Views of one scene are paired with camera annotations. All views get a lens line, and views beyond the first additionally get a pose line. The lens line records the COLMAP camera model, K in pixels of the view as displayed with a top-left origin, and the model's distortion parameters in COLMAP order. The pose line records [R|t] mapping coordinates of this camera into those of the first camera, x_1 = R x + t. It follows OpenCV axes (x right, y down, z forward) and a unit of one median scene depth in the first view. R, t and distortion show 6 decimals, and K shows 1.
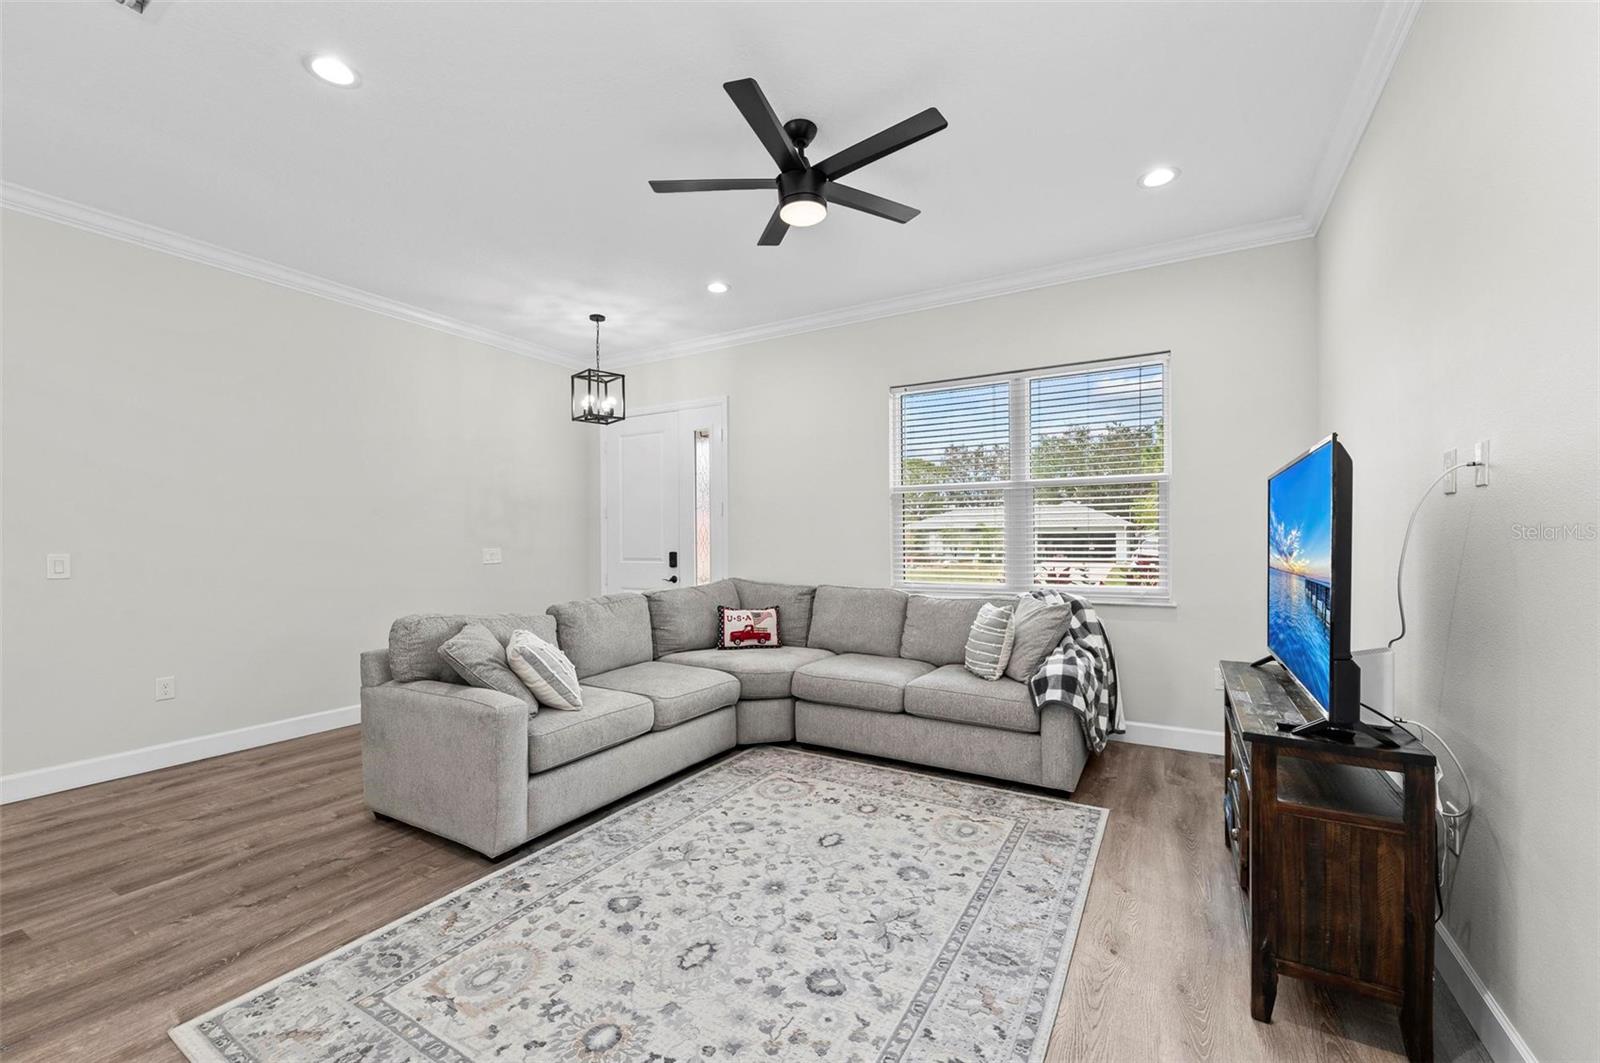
lens RADIAL K [[645.6, 0, 803.5], [0, 645.6, 545.7], [0, 0, 1]] dist [0.011502, -0.000220]
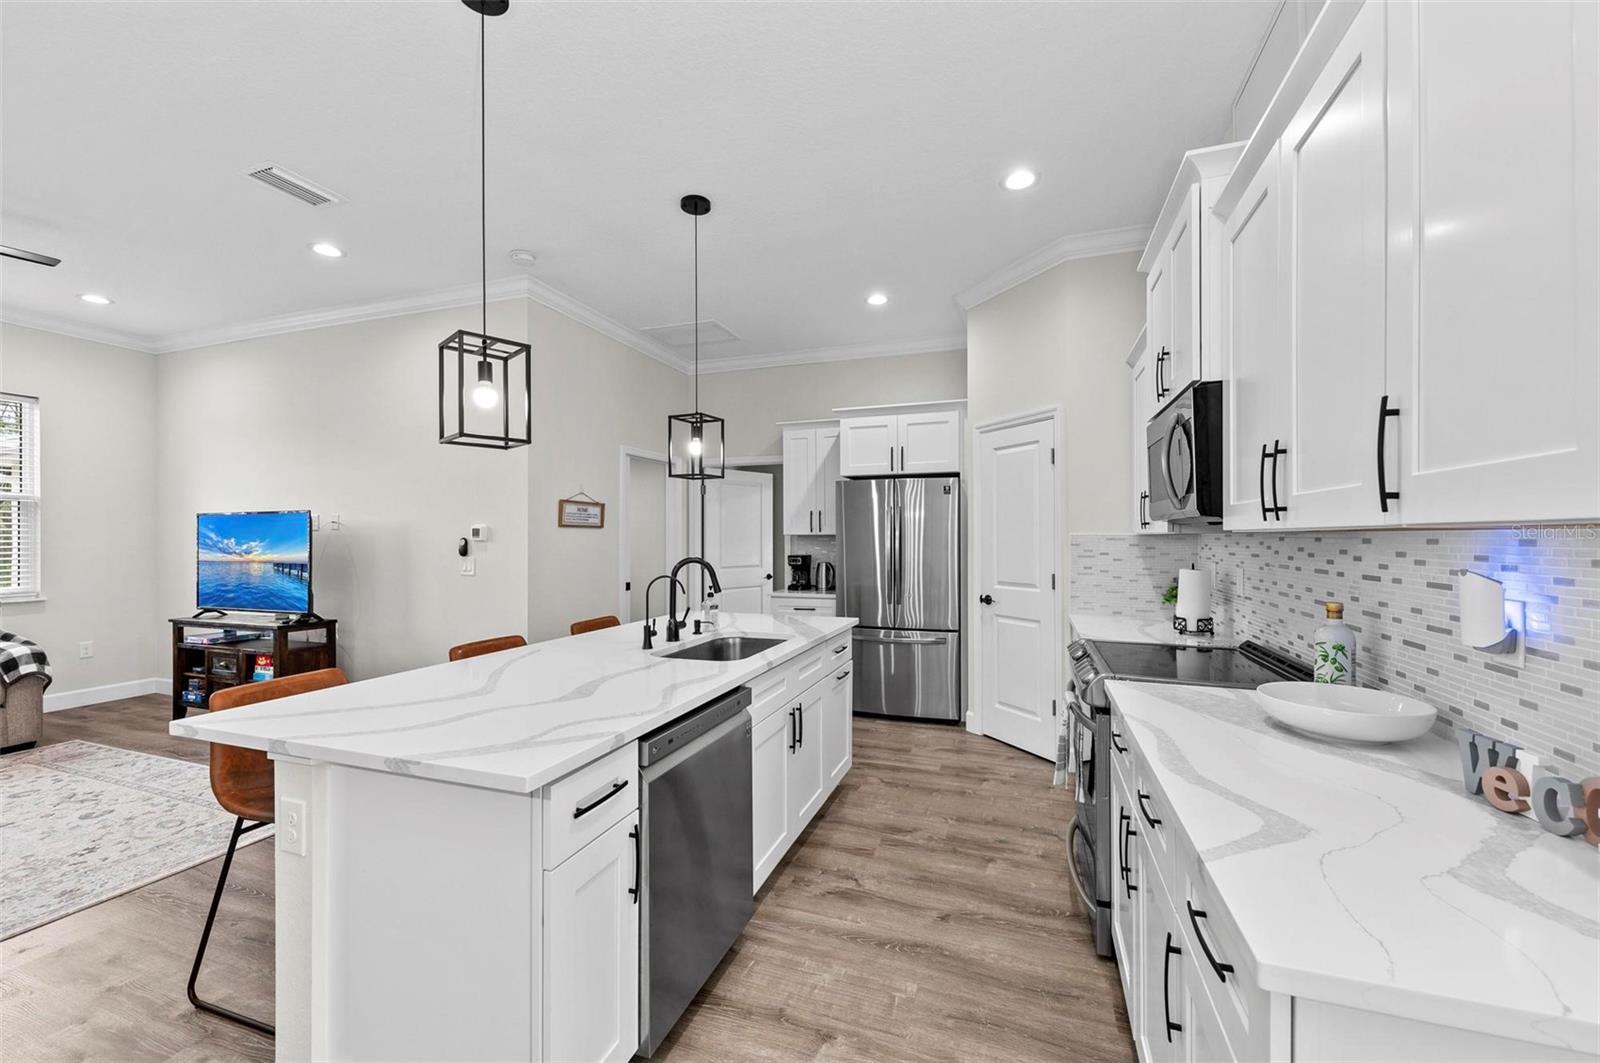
lens RADIAL K [[628.3, 0, 799.8], [0, 628.3, 539.3], [0, 0, 1]] dist [0.013893, -0.004360]
pose [[-0.167817, 0.002246, 0.985816, -1.104197], [0.007804, 0.999969, -0.000950, -0.016408], [-0.985787, 0.007534, -0.167829, -0.310059]]
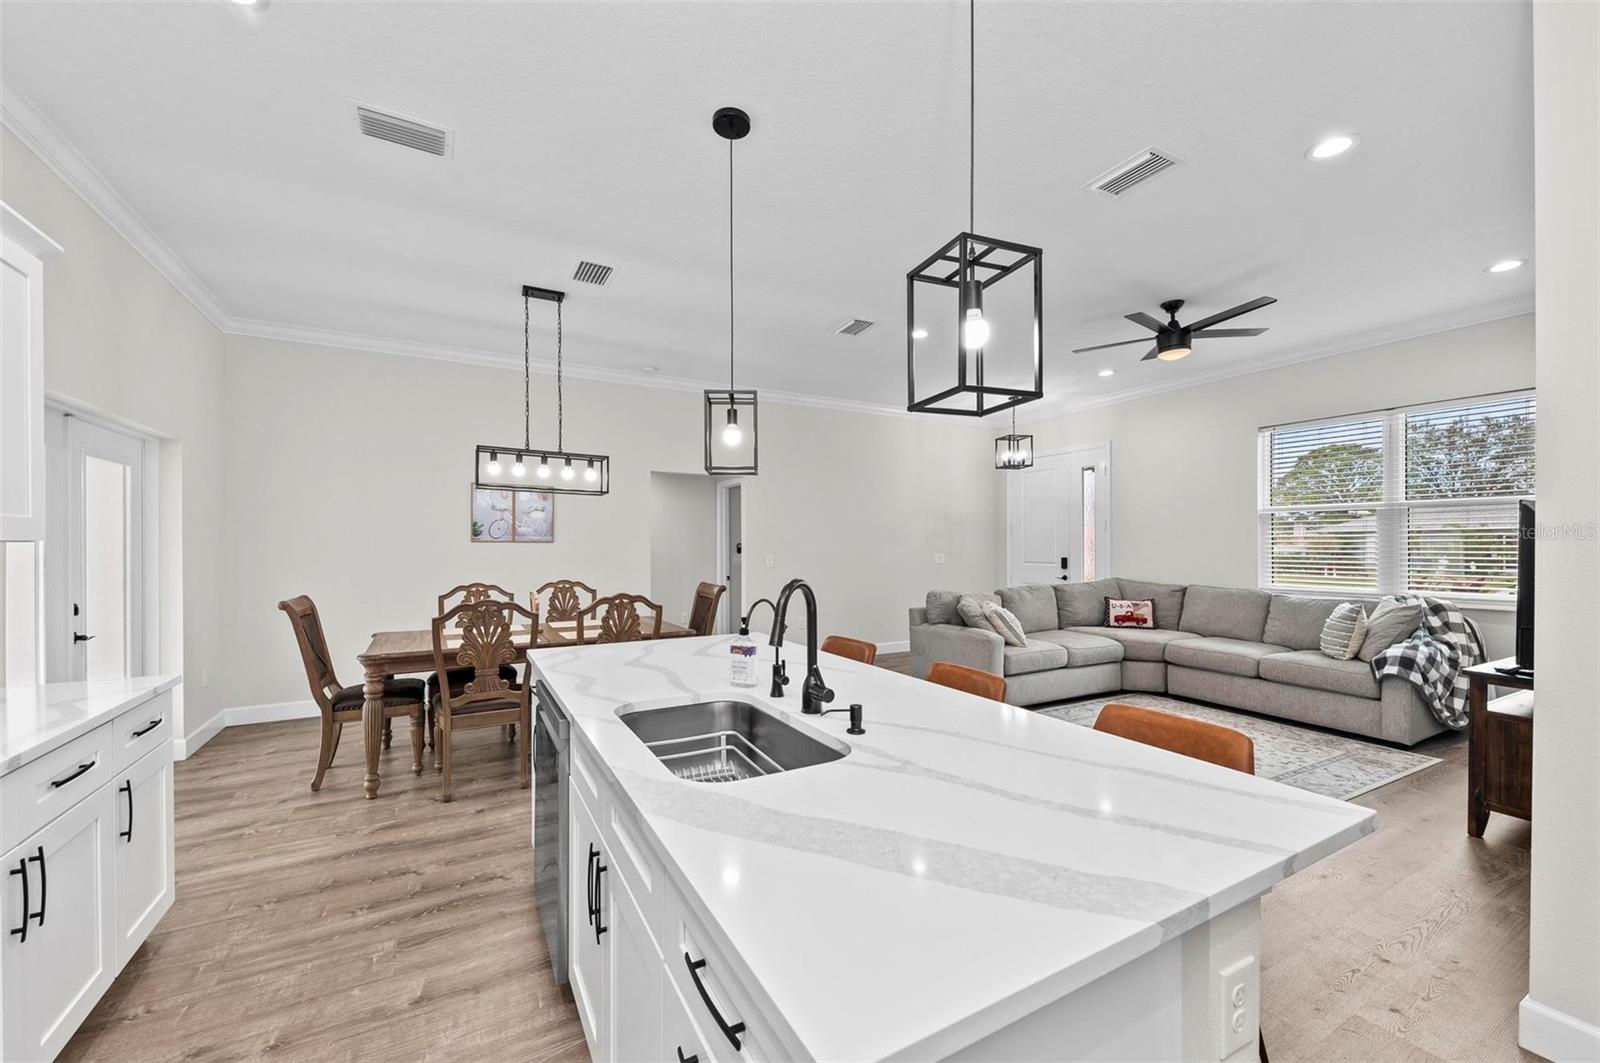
lens RADIAL K [[621.0, 0, 804.8], [0, 621.0, 546.8], [0, 0, 1]] dist [0.010312, -0.000049]
pose [[0.854074, 0.005069, -0.520128, 0.022068], [-0.005273, 0.999986, 0.001087, -0.020044], [0.520126, 0.001815, 0.854088, -0.728825]]
